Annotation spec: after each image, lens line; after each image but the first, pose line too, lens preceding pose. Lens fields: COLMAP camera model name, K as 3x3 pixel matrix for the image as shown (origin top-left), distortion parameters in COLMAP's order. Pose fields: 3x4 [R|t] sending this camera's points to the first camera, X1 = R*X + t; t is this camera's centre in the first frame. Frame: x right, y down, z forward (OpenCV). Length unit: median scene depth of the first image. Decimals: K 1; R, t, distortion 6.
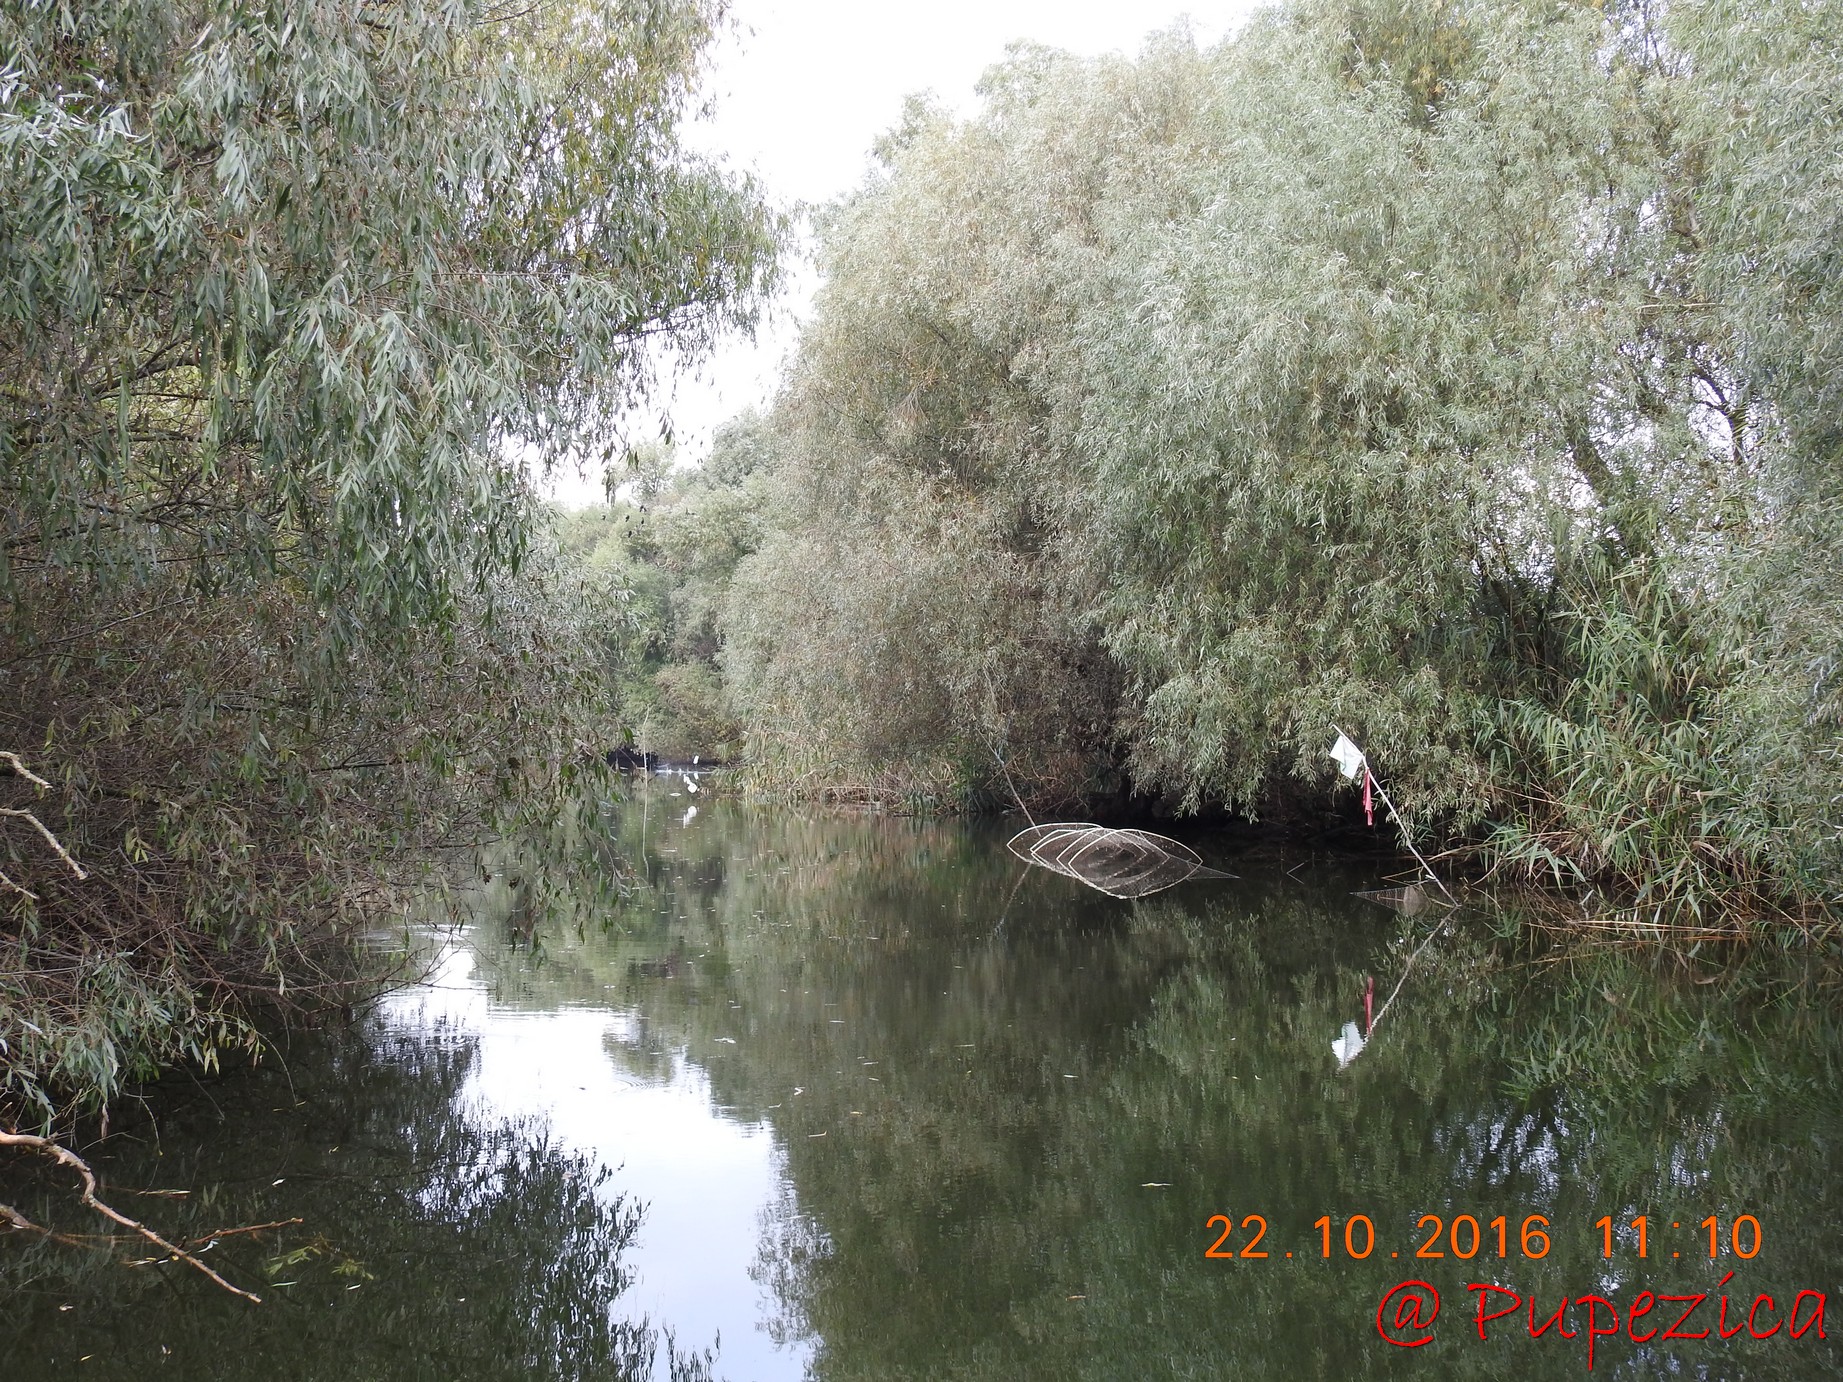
lens RADIAL K [[1891.4, 0, 917.8], [0, 1891.4, 686.5], [0, 0, 1]] dist [-0.020134, 0.000000]
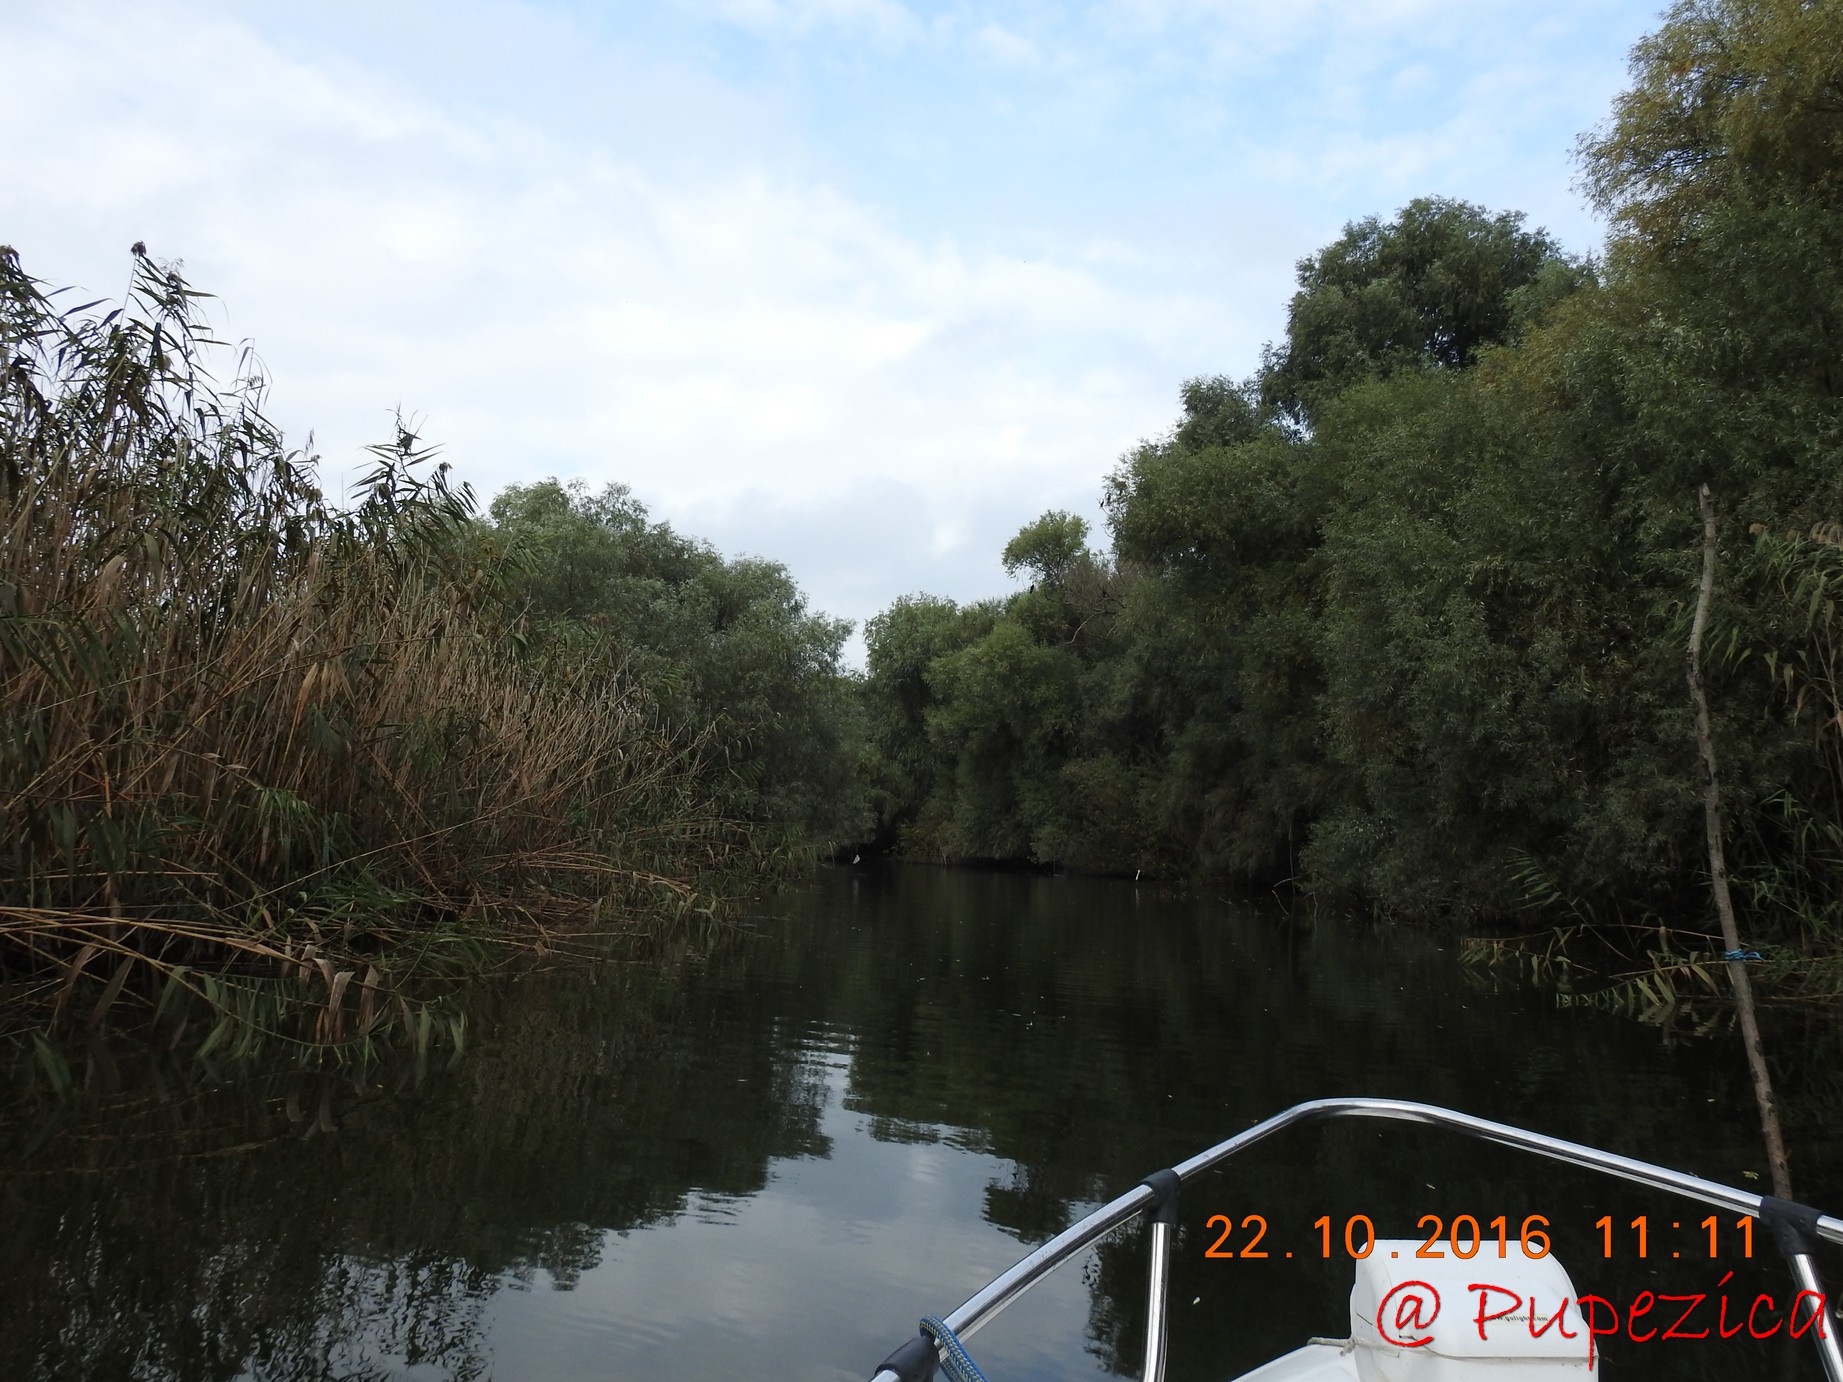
lens RADIAL K [[1286.2, 0, 920.5], [0, 1286.2, 691.4], [0, 0, 1]] dist [-0.002660, -0.000214]
pose [[0.976827, 0.014618, -0.213531, -0.191824], [-0.034900, 0.995191, -0.091524, 0.034921], [0.211166, 0.096855, 0.972640, 1.047459]]
